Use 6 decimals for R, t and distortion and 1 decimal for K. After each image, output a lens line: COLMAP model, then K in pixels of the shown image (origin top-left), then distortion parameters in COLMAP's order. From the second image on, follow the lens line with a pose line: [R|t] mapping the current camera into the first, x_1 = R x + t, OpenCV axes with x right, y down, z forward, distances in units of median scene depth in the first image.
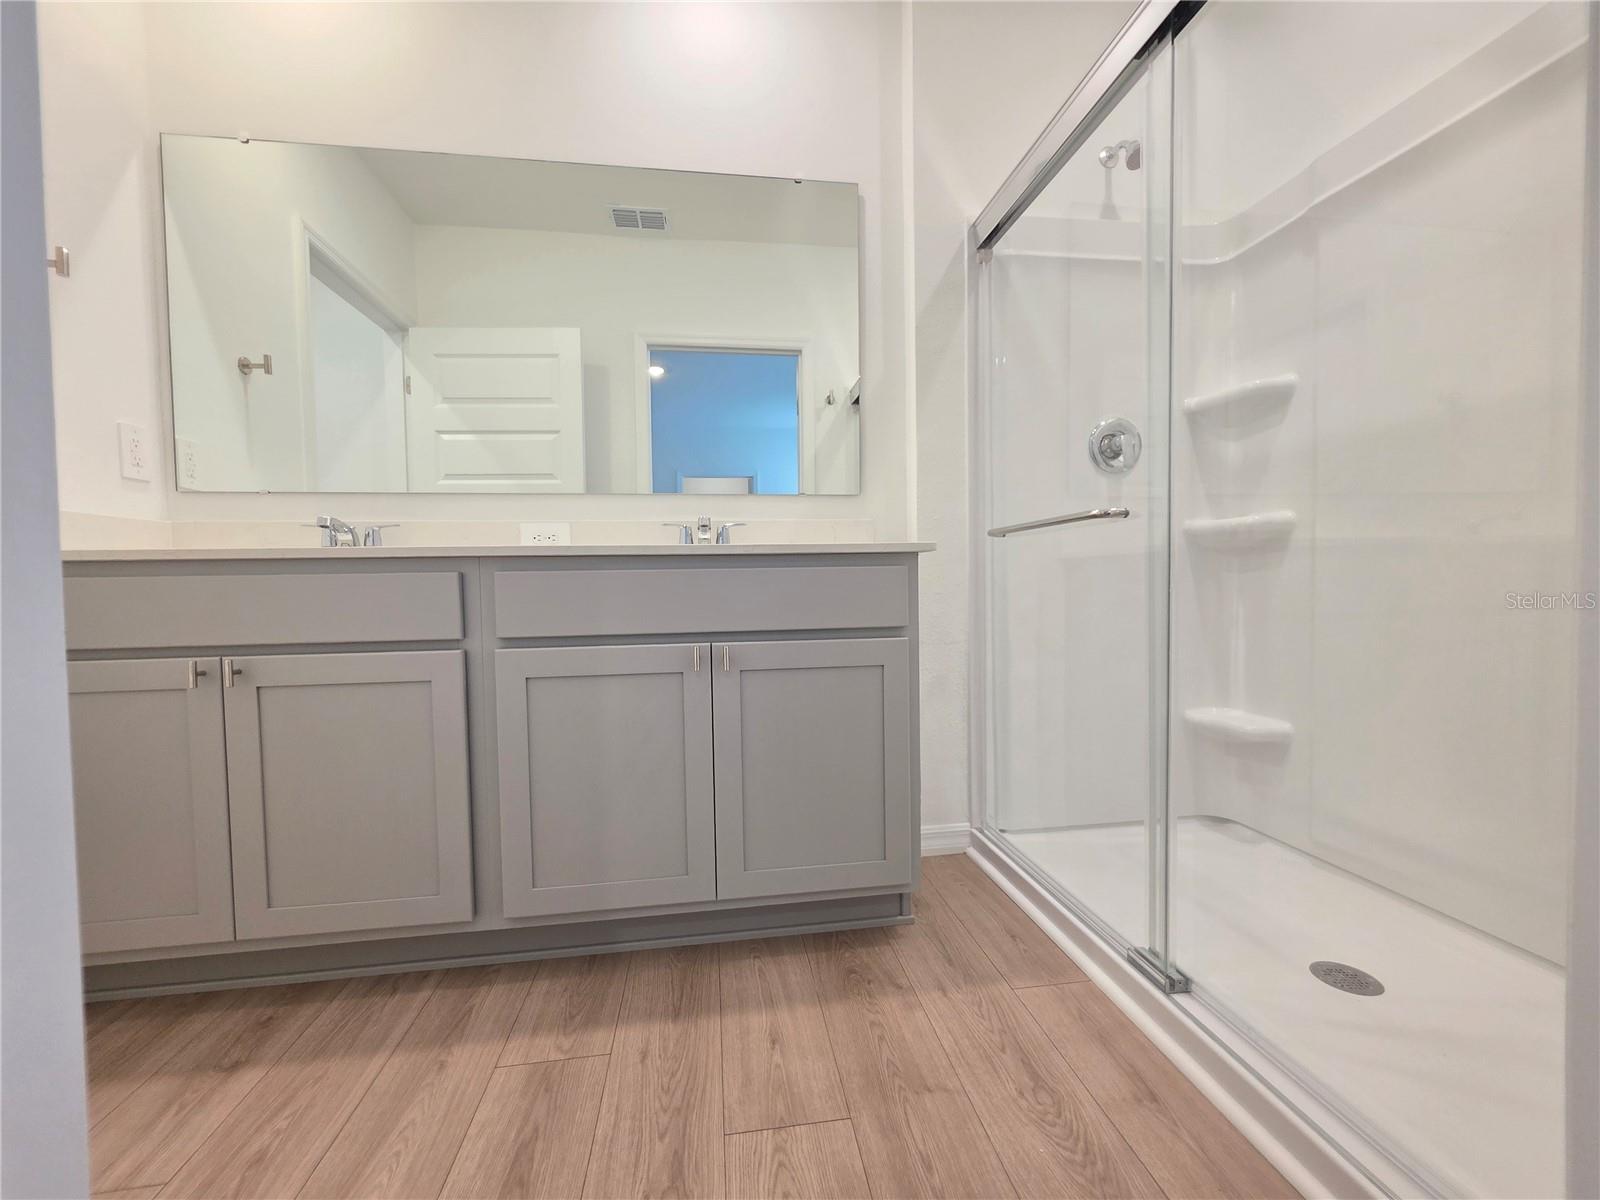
lens RADIAL K [[641.3, 0, 803.1], [0, 641.3, 594.7], [0, 0, 1]] dist [0.002320, -0.000434]
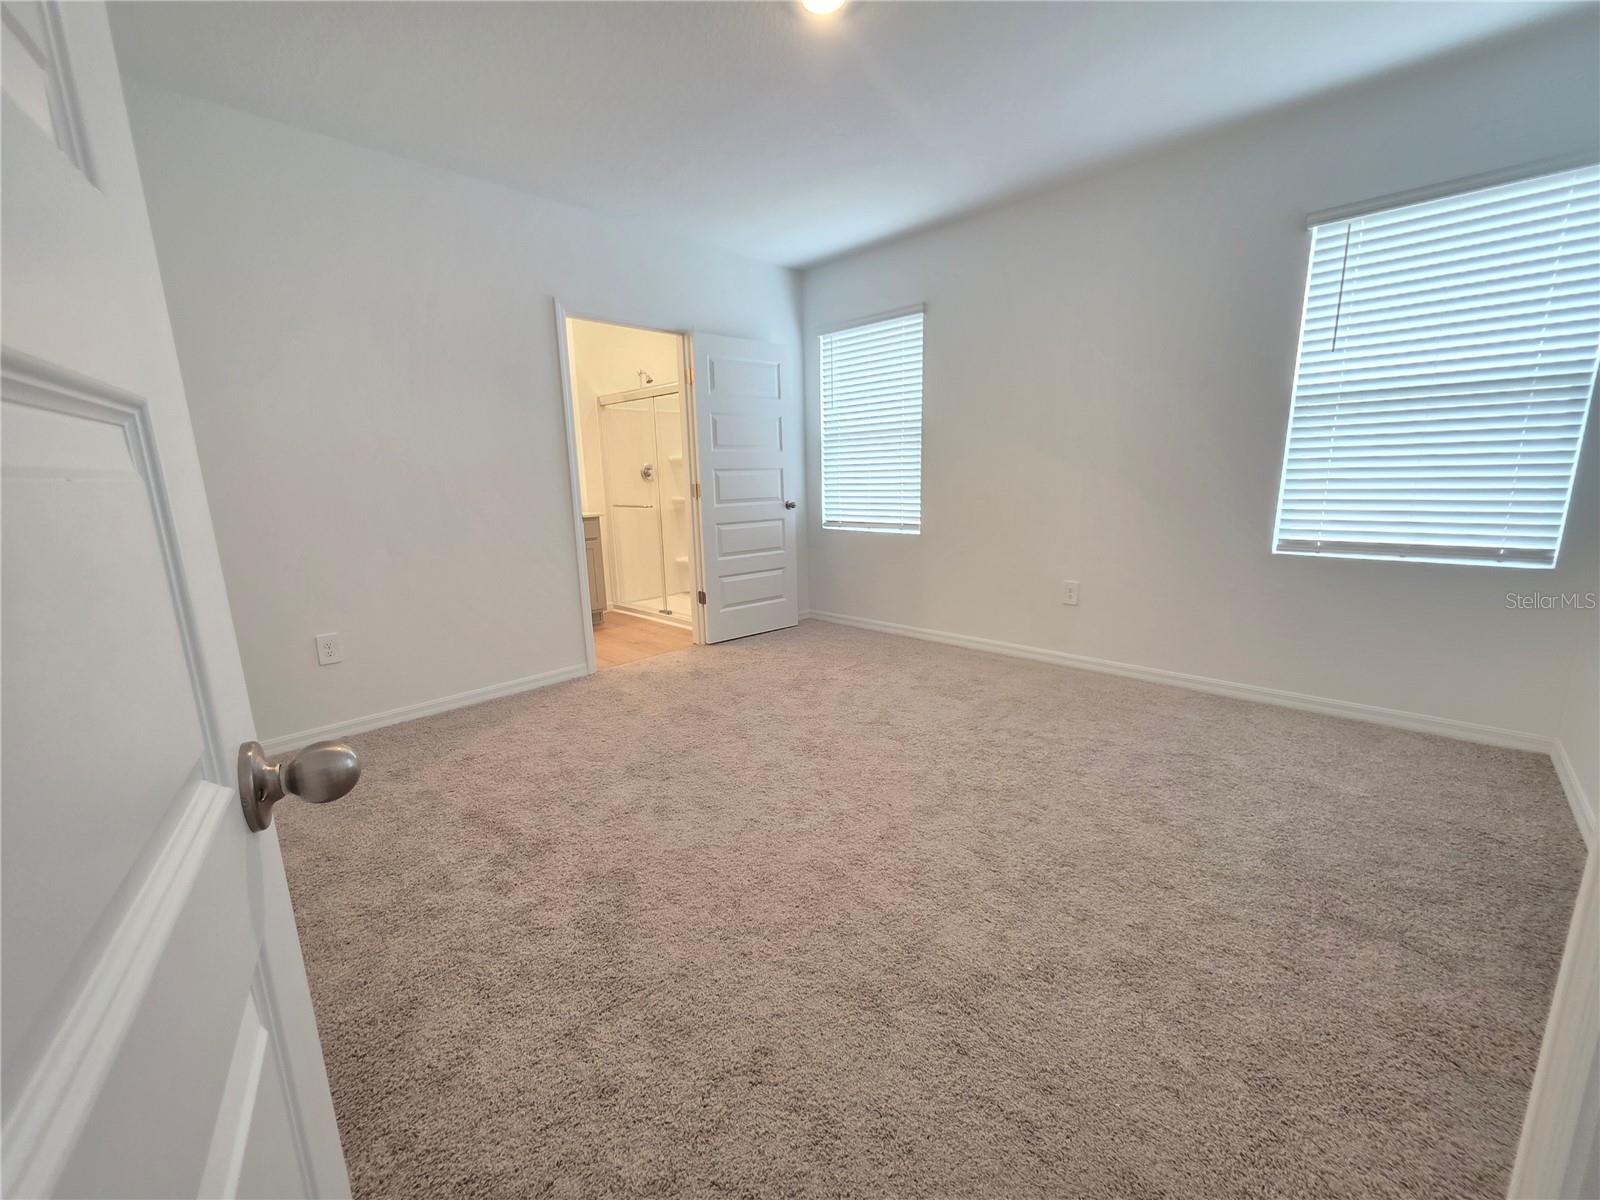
lens RADIAL K [[641.3, 0, 802.2], [0, 641.3, 595.0], [0, 0, 1]] dist [0.002320, -0.000434]
pose [[0.777166, -0.117953, 0.618143, -1.200506], [0.023747, 0.987074, 0.158495, -0.174057], [-0.628848, -0.108497, 0.769921, -2.504953]]
